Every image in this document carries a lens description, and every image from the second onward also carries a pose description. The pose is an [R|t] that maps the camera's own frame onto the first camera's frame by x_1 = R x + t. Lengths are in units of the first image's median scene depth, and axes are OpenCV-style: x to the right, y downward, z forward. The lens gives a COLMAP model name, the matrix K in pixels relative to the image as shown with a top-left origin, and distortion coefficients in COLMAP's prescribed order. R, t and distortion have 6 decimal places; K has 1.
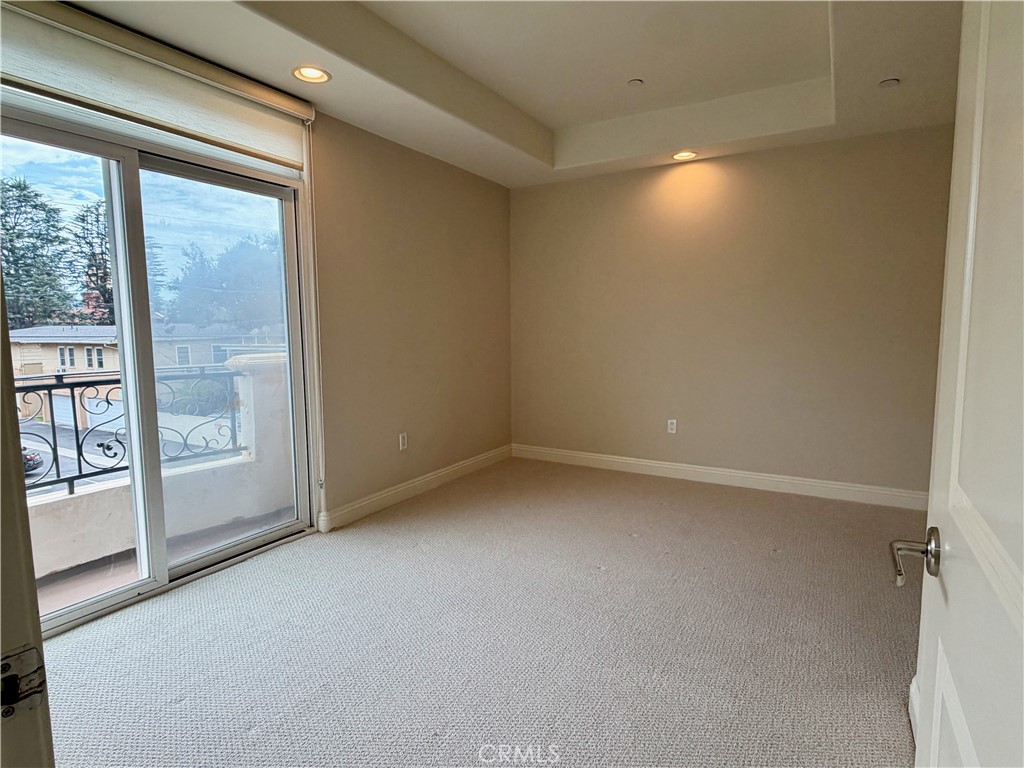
lens RADIAL K [[578.4, 0, 512.0], [0, 578.4, 384.0], [0, 0, 1]] dist [0.000674, 0.001415]
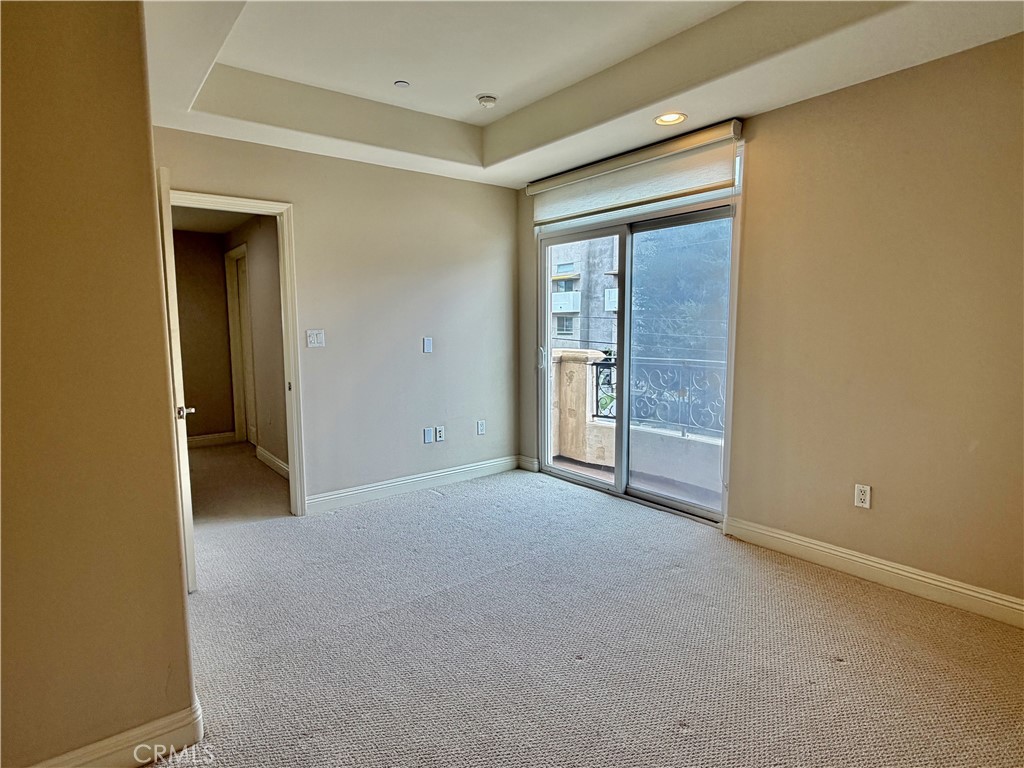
lens RADIAL K [[578.4, 0, 512.0], [0, 578.4, 384.0], [0, 0, 1]] dist [0.000674, 0.001415]
pose [[-0.391638, 0.106502, -0.913935, 0.832177], [-0.084095, 0.984978, 0.150817, -0.146643], [0.916269, 0.135923, -0.376798, 1.132254]]
